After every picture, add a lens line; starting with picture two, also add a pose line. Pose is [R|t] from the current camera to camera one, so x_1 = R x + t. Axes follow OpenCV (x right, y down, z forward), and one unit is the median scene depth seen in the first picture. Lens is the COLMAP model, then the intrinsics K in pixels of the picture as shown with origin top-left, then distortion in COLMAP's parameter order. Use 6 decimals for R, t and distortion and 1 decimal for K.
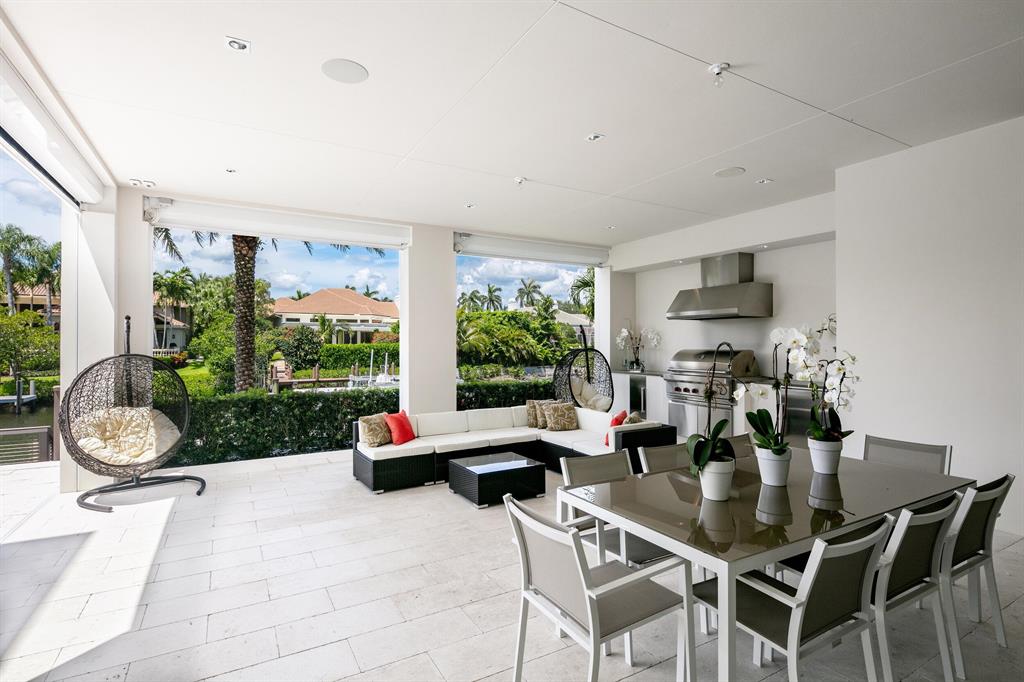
lens RADIAL K [[500.3, 0, 512.0], [0, 500.3, 341.0], [0, 0, 1]] dist [0.009799, -0.000124]
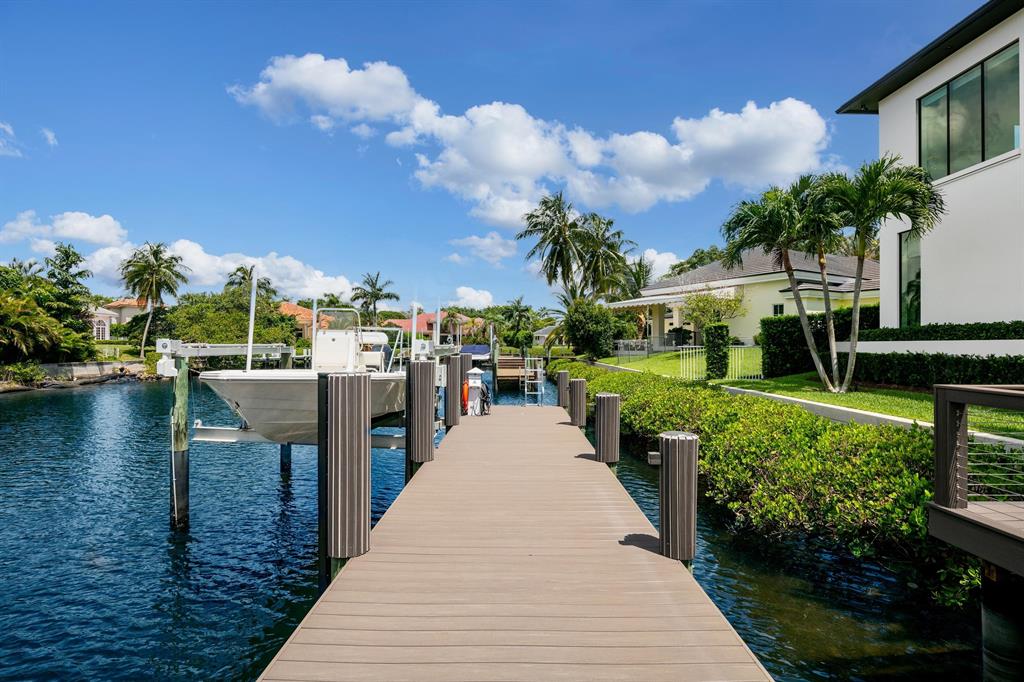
lens RADIAL K [[500.3, 0, 512.0], [0, 500.3, 341.0], [0, 0, 1]] dist [0.009799, -0.000124]
pose [[0.498804, 0.006953, 0.866687, -0.279229], [-0.002192, 0.999975, -0.006761, 0.040511], [-0.866712, 0.001473, 0.498807, 0.366096]]
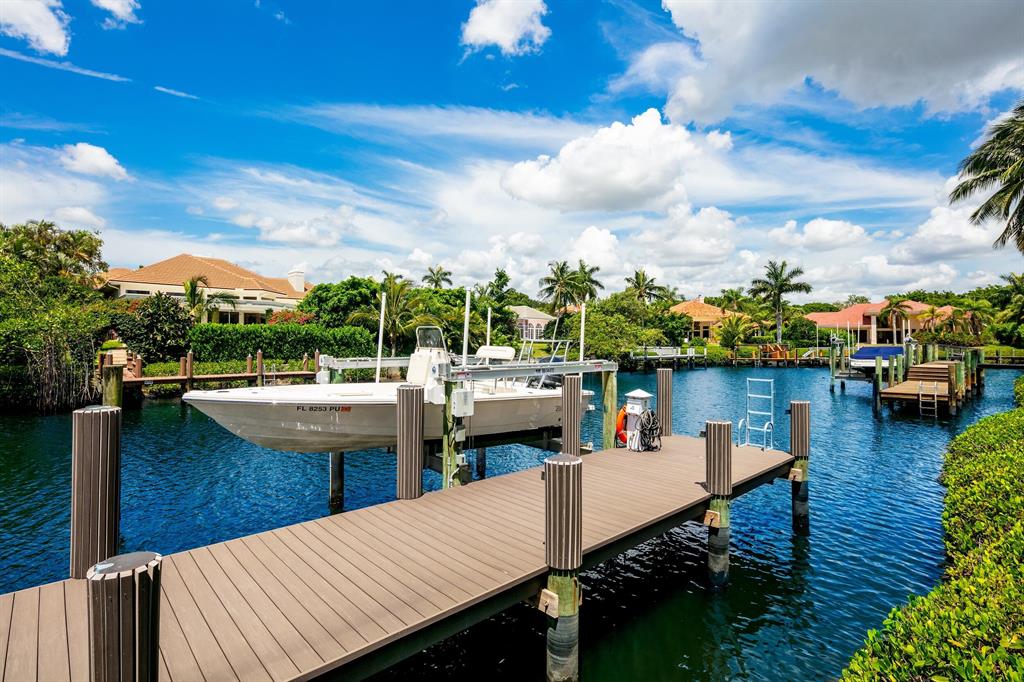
lens RADIAL K [[504.5, 0, 512.7], [0, 504.5, 328.2], [0, 0, 1]] dist [0.005180, 0.000058]
pose [[0.972434, 0.006669, 0.233083, -0.152155], [-0.001560, 0.999755, -0.022096, 0.031157], [-0.233173, 0.021124, 0.972206, 0.316092]]
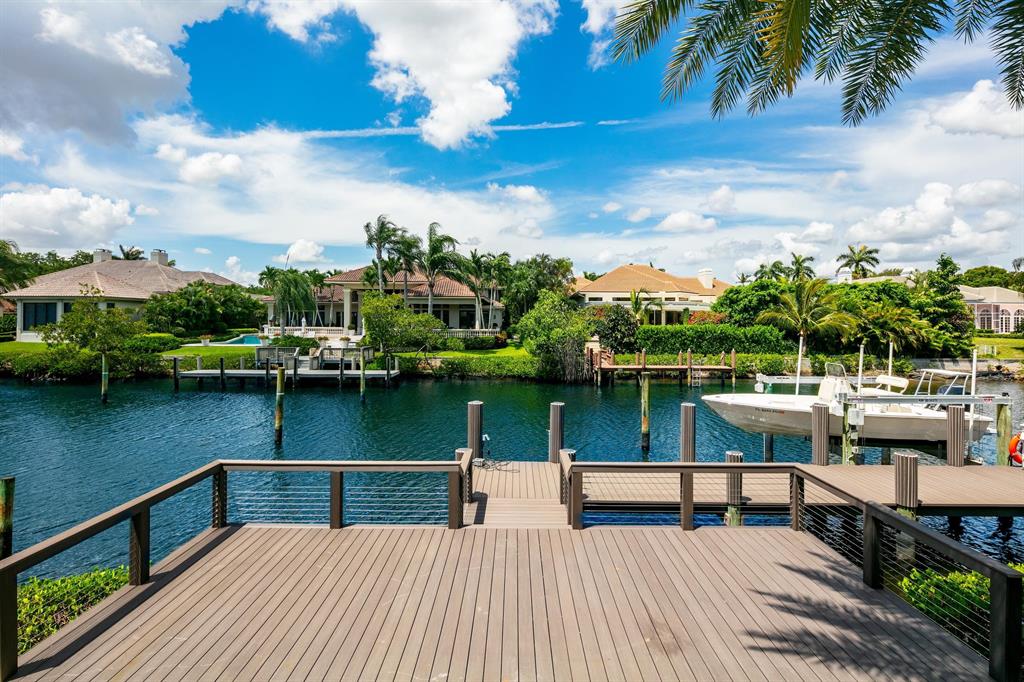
lens RADIAL K [[504.5, 0, 512.7], [0, 504.5, 328.2], [0, 0, 1]] dist [0.005180, 0.000058]
pose [[0.869972, 0.009024, -0.493018, -0.157319], [-0.002016, 0.999889, 0.014744, -0.001549], [0.493096, -0.011833, 0.869894, 0.140248]]
